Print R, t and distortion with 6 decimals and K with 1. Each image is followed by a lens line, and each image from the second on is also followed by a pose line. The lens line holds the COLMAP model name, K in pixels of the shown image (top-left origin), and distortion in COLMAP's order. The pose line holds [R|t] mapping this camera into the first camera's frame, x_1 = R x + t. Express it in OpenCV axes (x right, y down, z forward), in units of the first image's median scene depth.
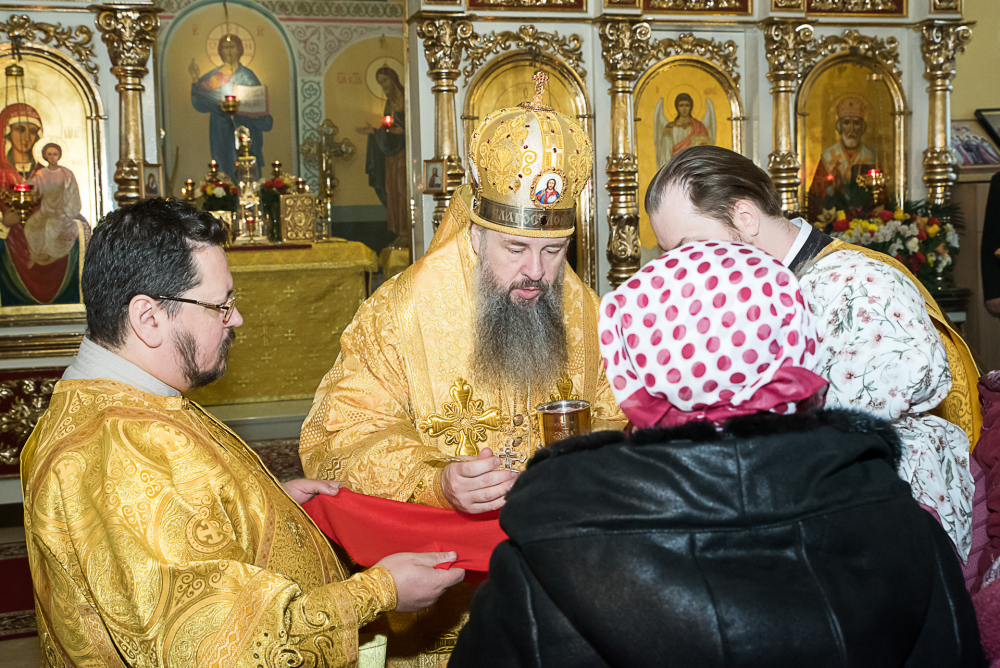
lens RADIAL K [[1116.2, 0, 491.8], [0, 1116.2, 307.1], [0, 0, 1]] dist [-0.057743, 0.187564]
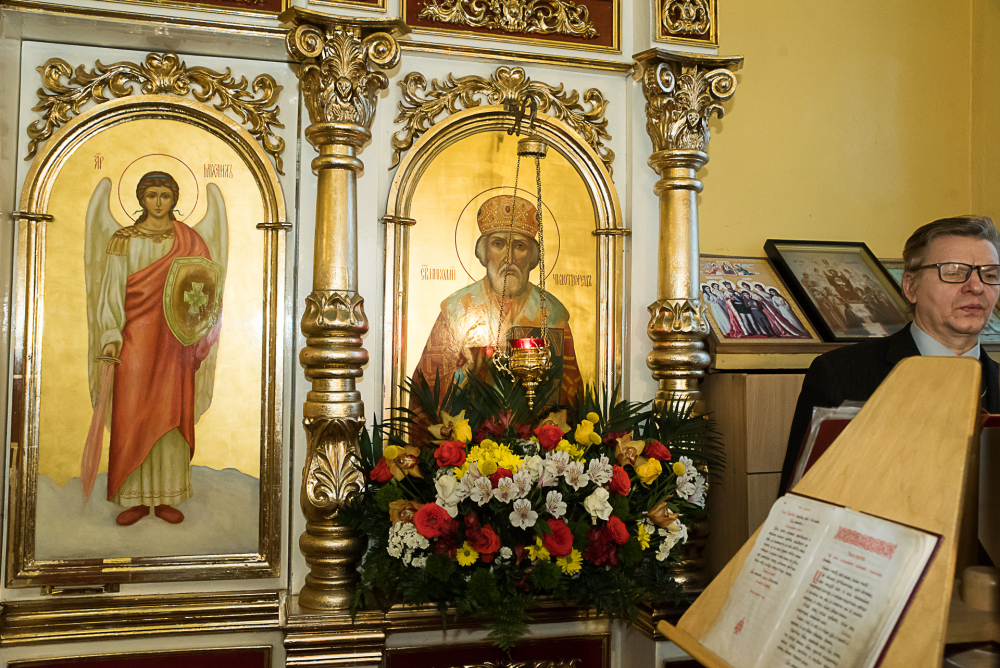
lens RADIAL K [[869.6, 0, 503.8], [0, 869.6, 339.8], [0, 0, 1]] dist [-0.085131, 0.110875]
pose [[0.999182, 0.040350, 0.002599, 0.325803], [-0.039781, 0.992532, -0.115317, -0.077784], [-0.007233, 0.115119, 0.993325, 0.617003]]
